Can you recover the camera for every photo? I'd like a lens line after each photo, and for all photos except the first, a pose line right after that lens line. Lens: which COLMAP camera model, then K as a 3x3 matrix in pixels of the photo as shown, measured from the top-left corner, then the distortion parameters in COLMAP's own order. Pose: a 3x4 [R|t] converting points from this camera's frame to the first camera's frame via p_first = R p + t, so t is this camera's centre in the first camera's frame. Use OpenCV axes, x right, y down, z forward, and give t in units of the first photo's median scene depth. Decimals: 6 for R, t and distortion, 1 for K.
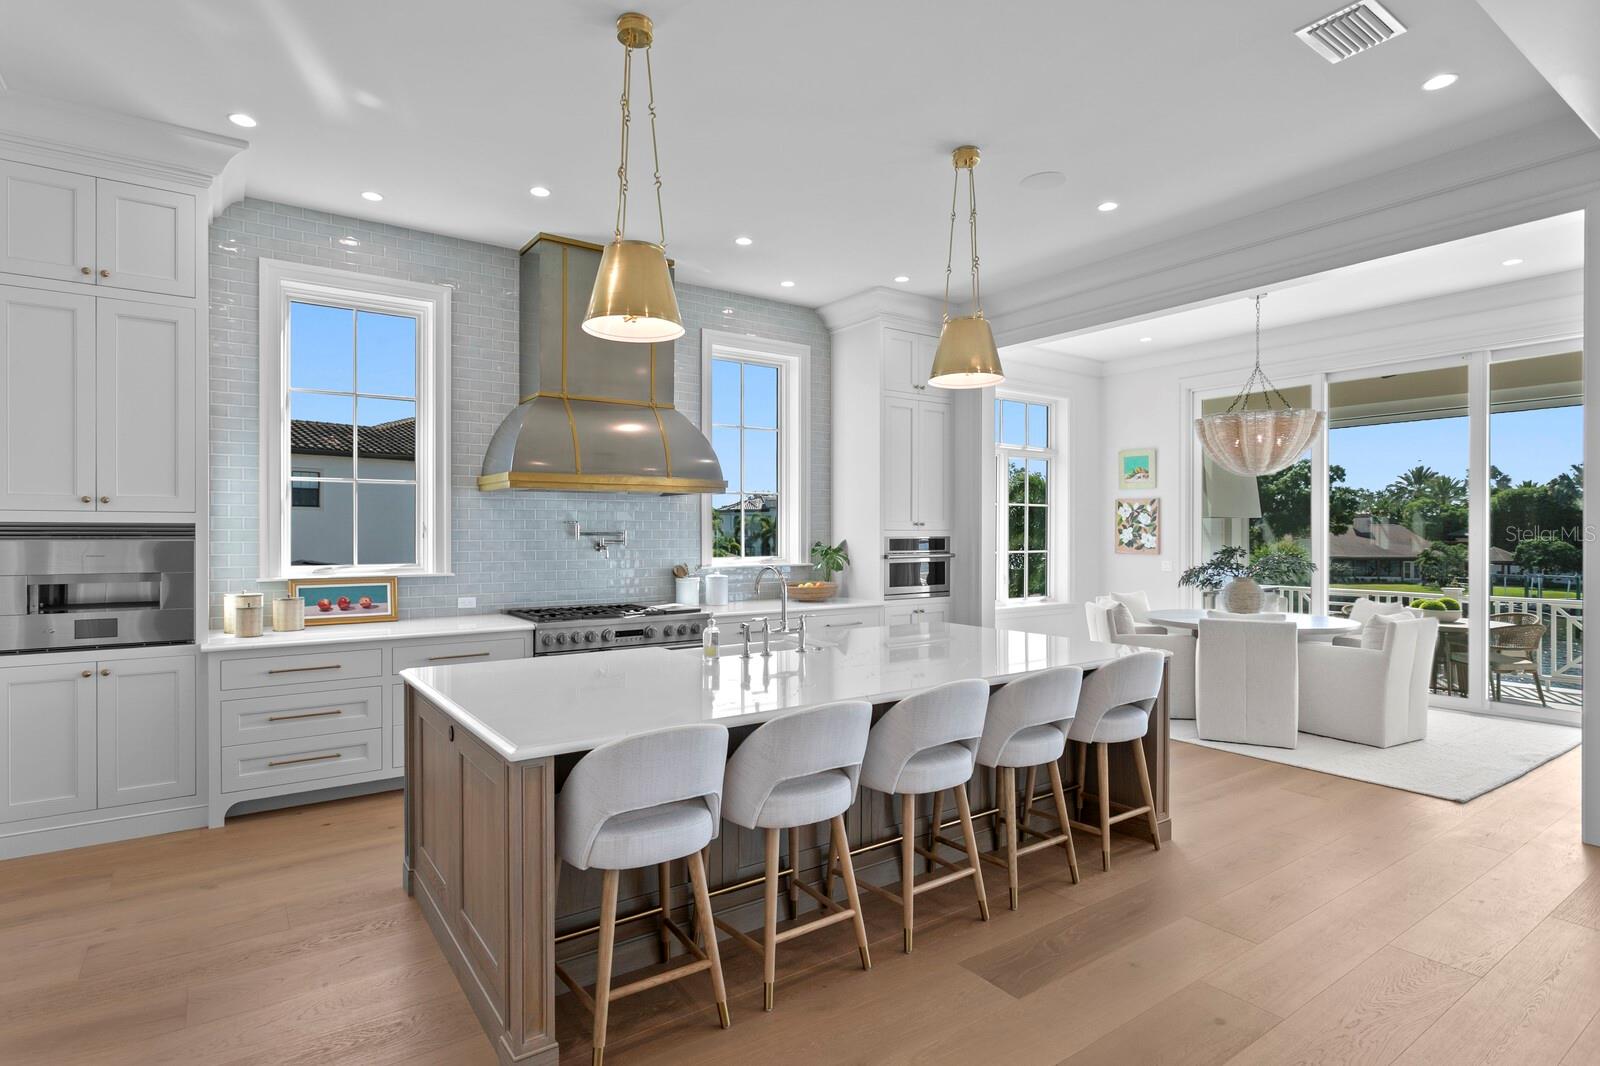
lens RADIAL K [[811.0, 0, 769.4], [0, 811.0, 537.0], [0, 0, 1]] dist [-0.003860, 0.005016]
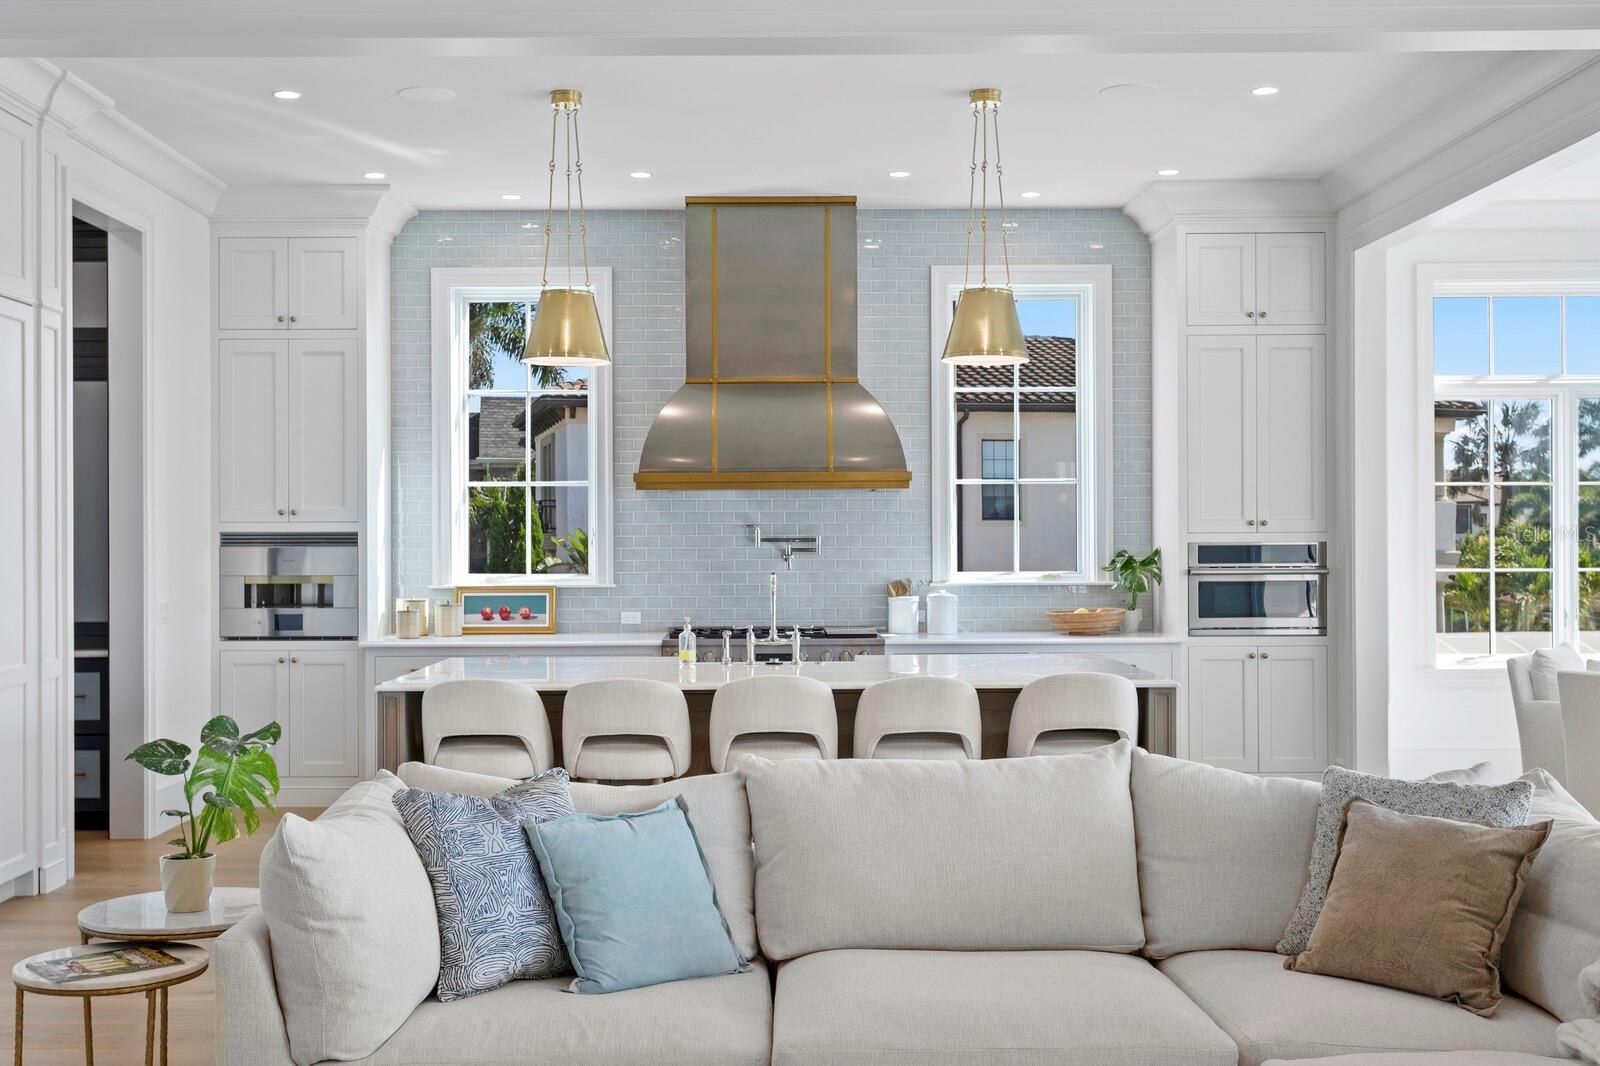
lens RADIAL K [[1743.8, 0, 760.2], [0, 1743.8, 532.0], [0, 0, 1]] dist [0.028104, 0.000000]
pose [[0.825897, -0.005967, -0.563790, 0.744156], [0.001462, 0.999963, -0.008441, 0.003075], [0.563819, 0.006148, 0.825875, -0.451134]]
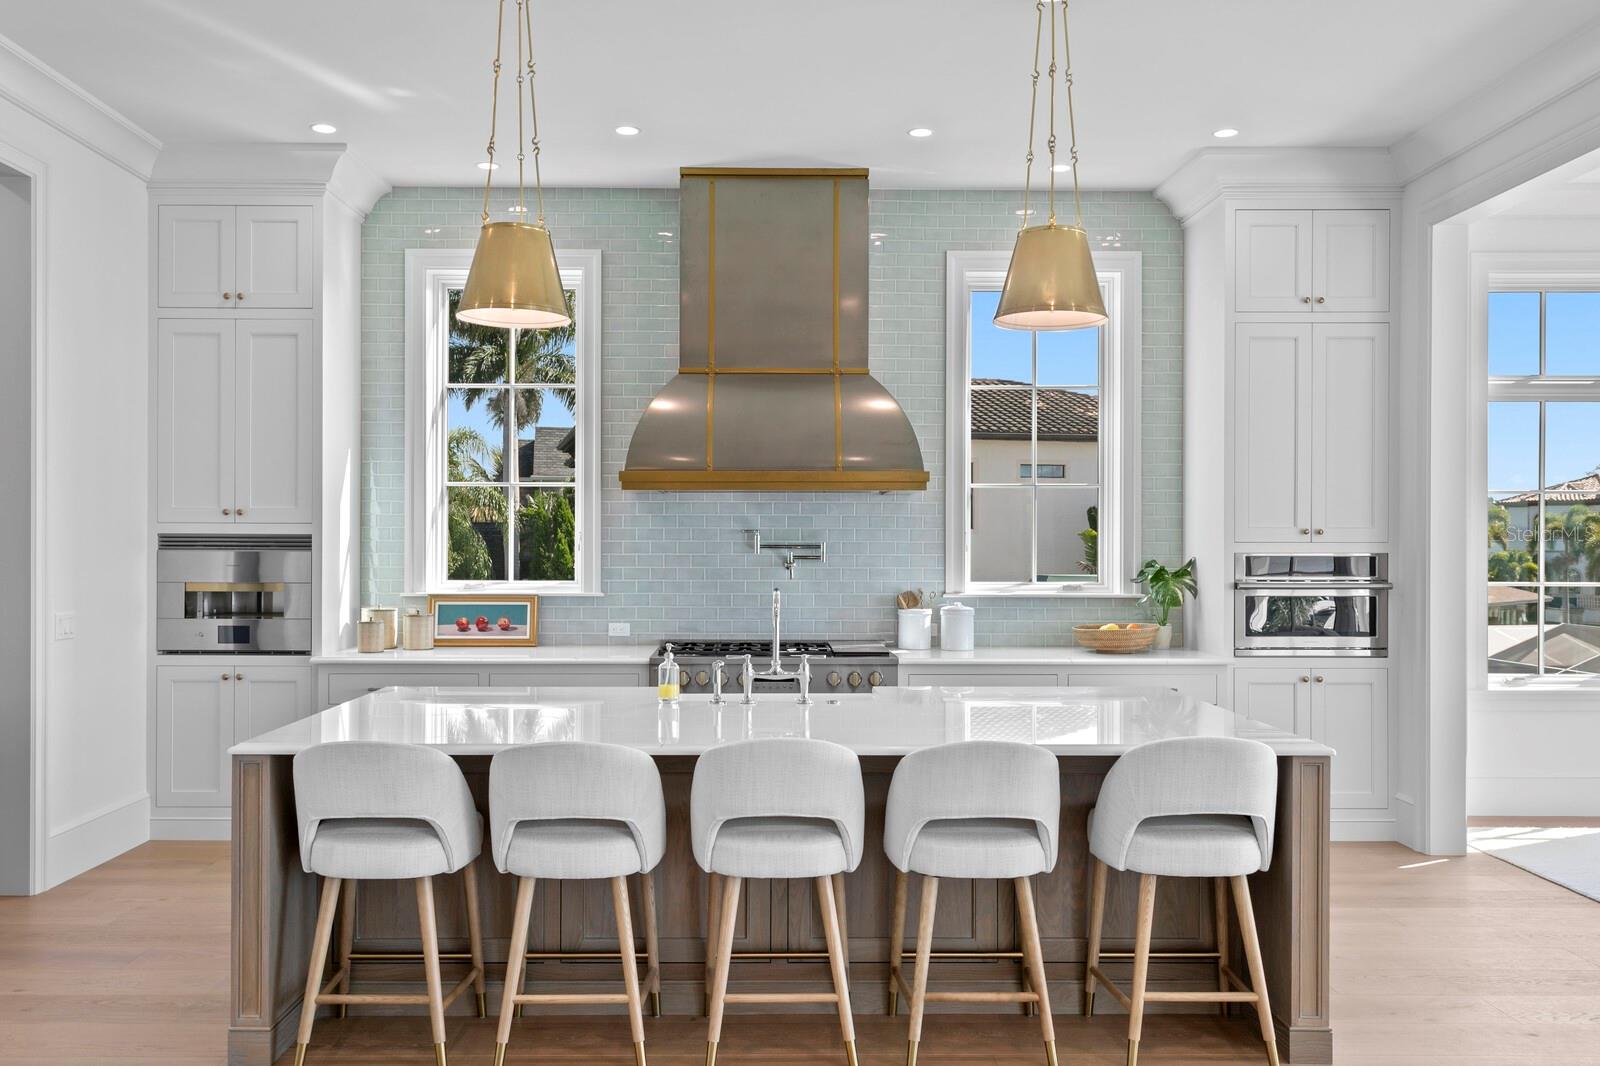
lens RADIAL K [[1328.2, 0, 767.2], [0, 1328.2, 541.3], [0, 0, 1]] dist [0.013930, 0.007263]
pose [[0.829632, 0.001789, -0.558308, 0.454835], [-0.005730, 0.999969, -0.005310, -0.001821], [0.558282, 0.007604, 0.829616, -0.029745]]
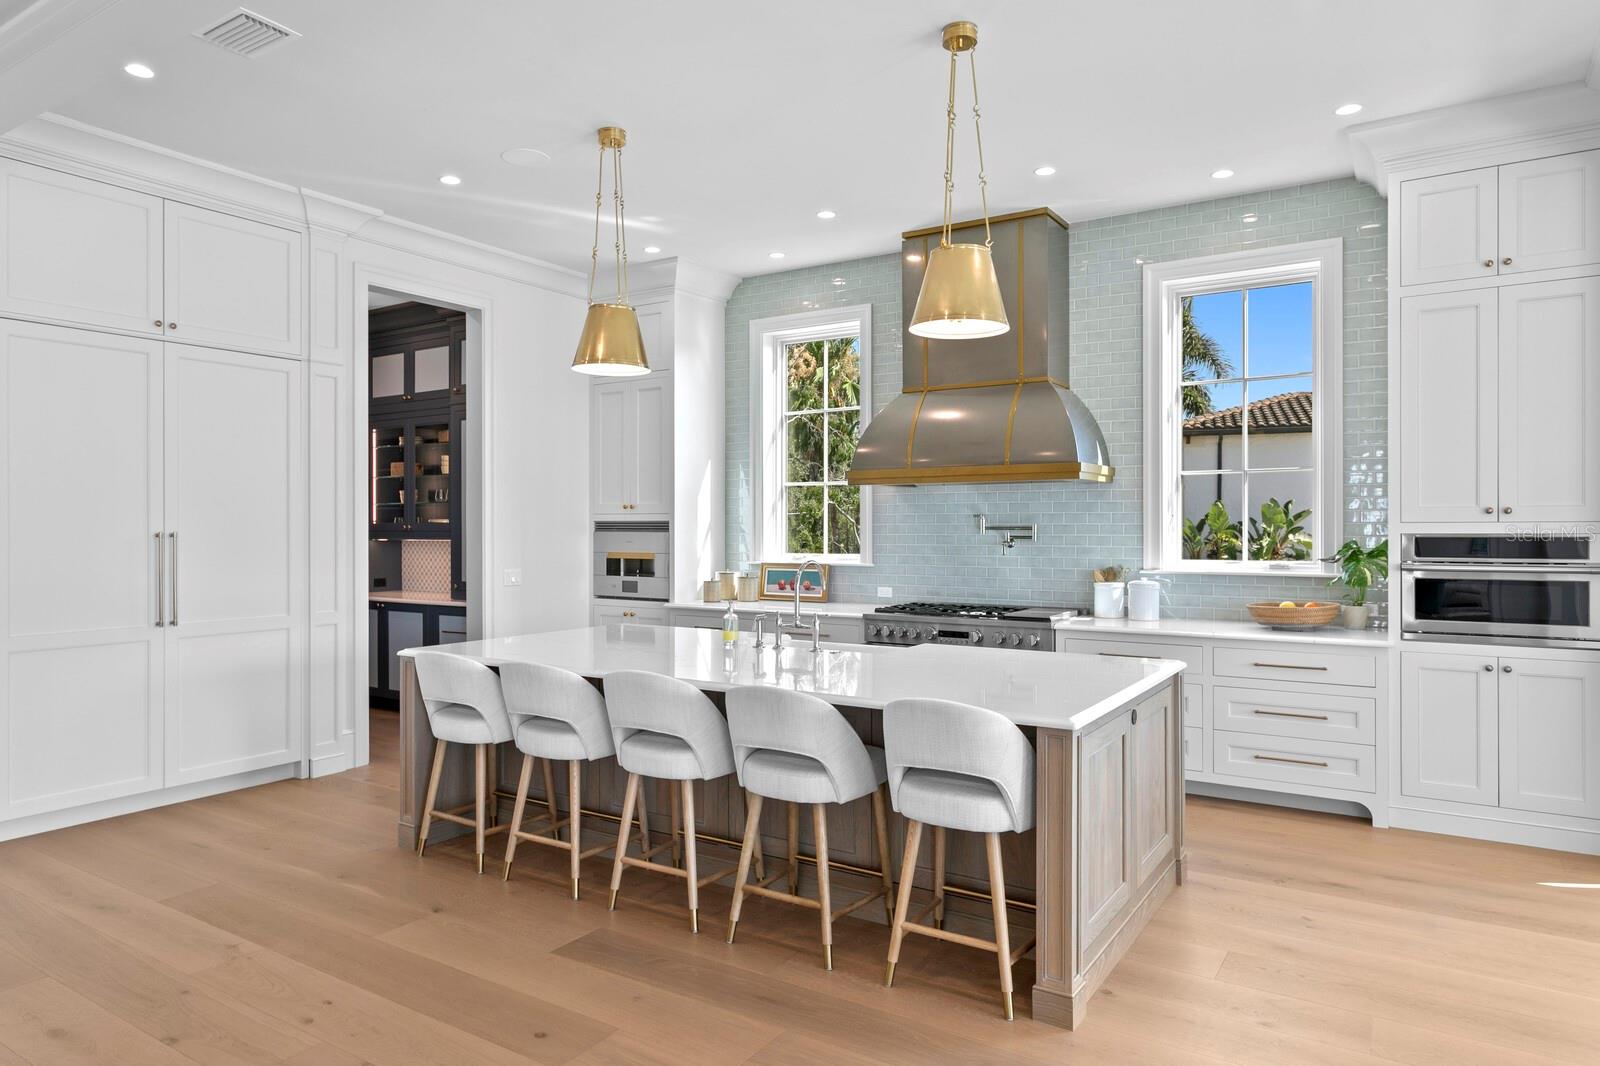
lens RADIAL K [[999.6, 0, 772.7], [0, 999.6, 525.4], [0, 0, 1]] dist [0.001733, 0.005192]
pose [[0.377476, -0.002052, -0.926017, 0.720674], [-0.004177, 0.999984, -0.003919, -0.001393], [0.926010, 0.005348, 0.377461, 0.329153]]
